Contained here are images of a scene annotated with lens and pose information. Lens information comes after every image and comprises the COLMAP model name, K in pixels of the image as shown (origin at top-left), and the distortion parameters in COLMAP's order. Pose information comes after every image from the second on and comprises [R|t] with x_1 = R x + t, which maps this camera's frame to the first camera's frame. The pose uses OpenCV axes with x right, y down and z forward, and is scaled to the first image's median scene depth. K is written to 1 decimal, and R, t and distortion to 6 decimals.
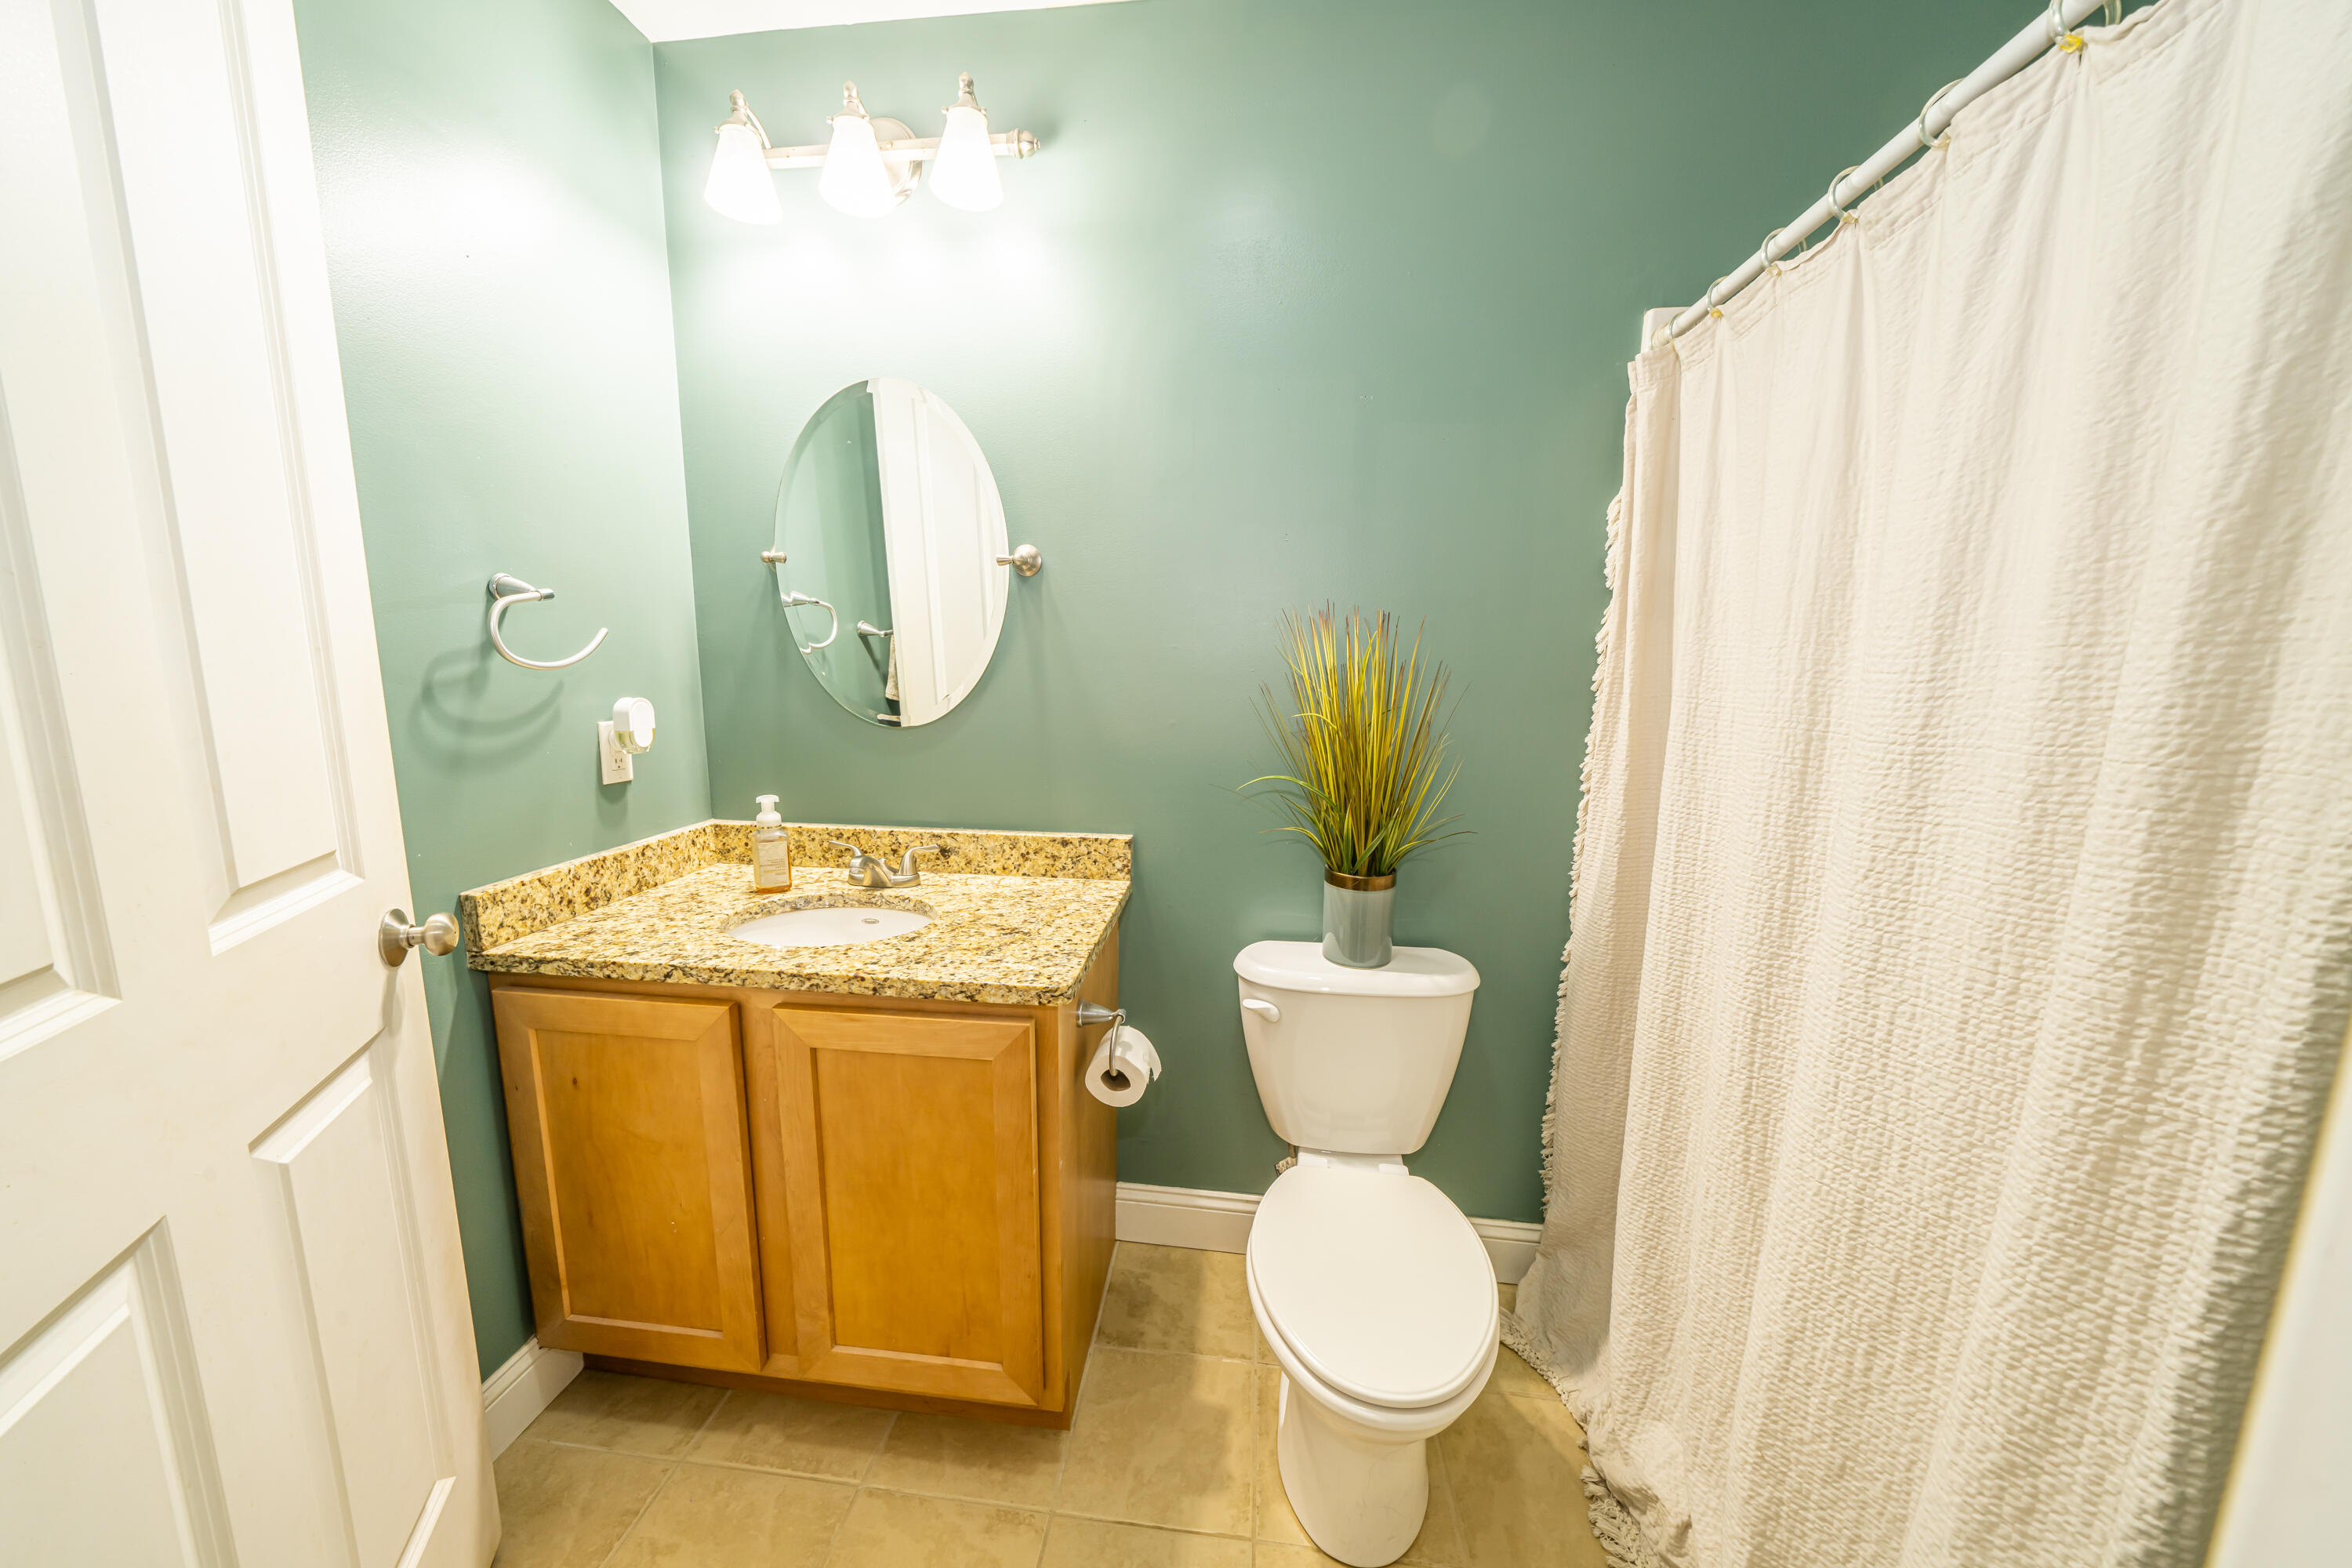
lens RADIAL K [[800.3, 0, 1167.9], [0, 800.3, 786.0], [0, 0, 1]] dist [-0.005814, 0.000227]
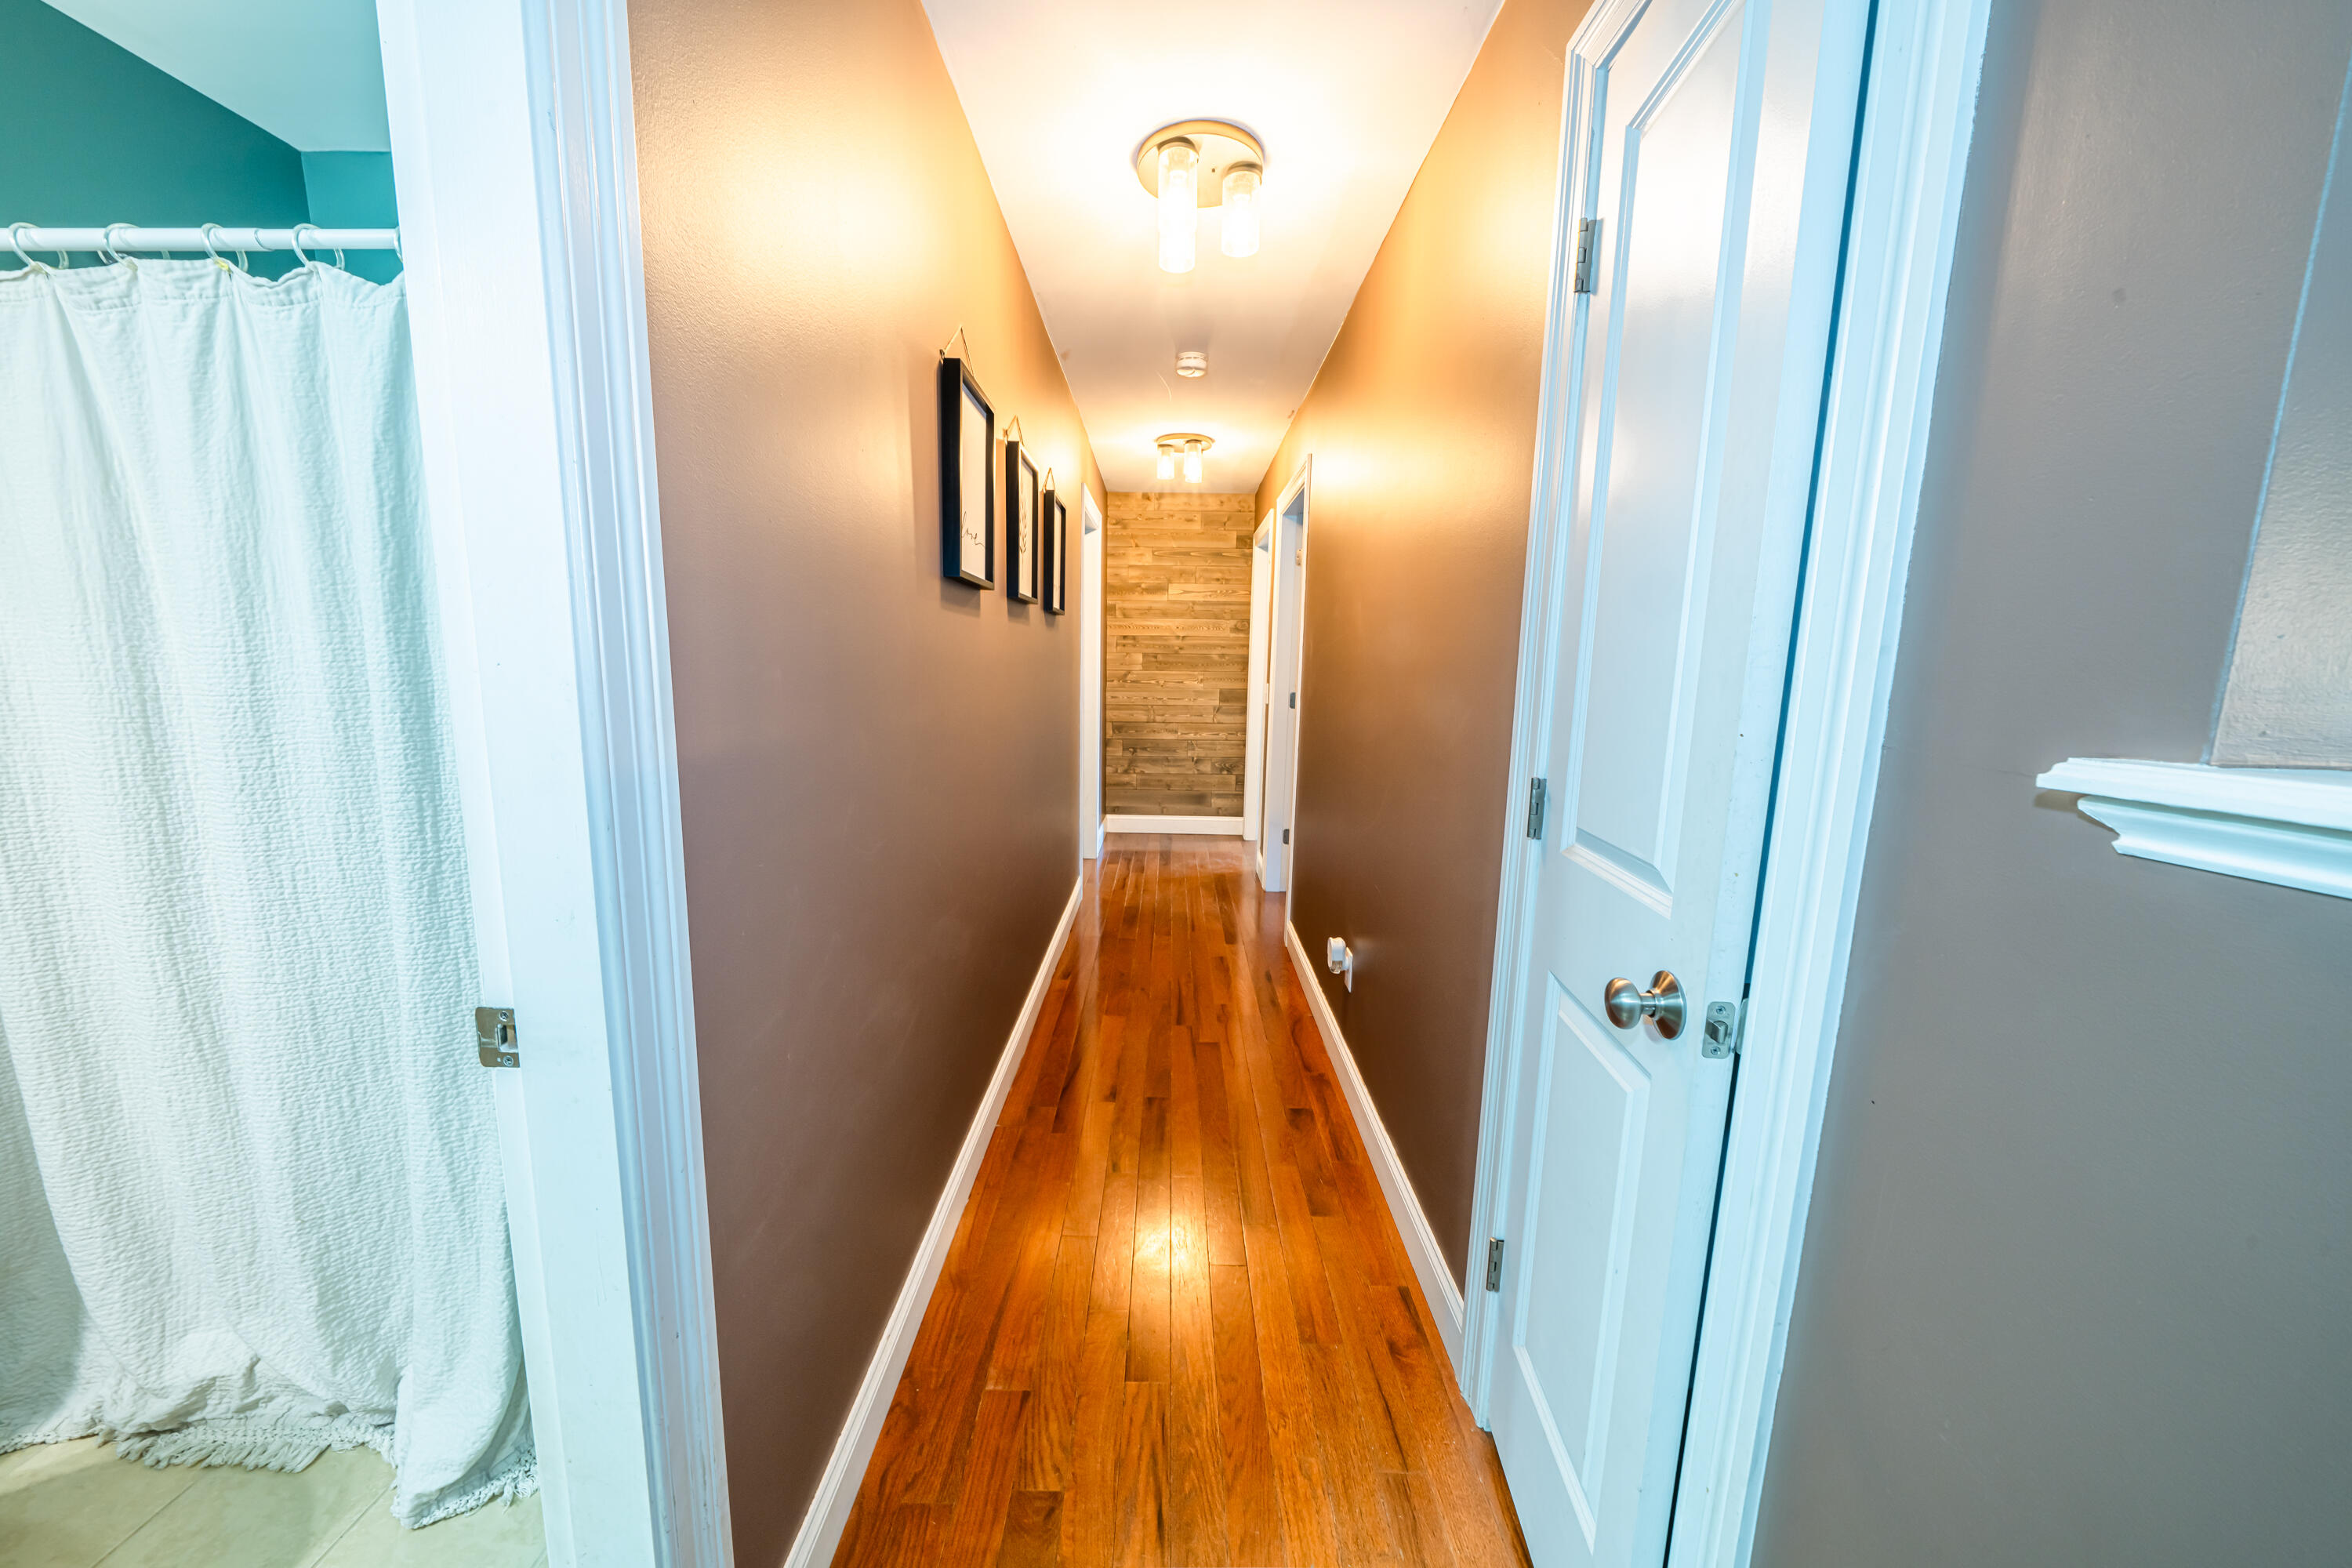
lens RADIAL K [[800.3, 0, 1171.9], [0, 800.3, 775.6], [0, 0, 1]] dist [-0.005814, 0.000227]
pose [[-0.110215, -0.155787, 0.981623, -0.729086], [0.138768, 0.975554, 0.170404, 0.080767], [-0.984173, 0.154999, -0.085903, -0.543148]]
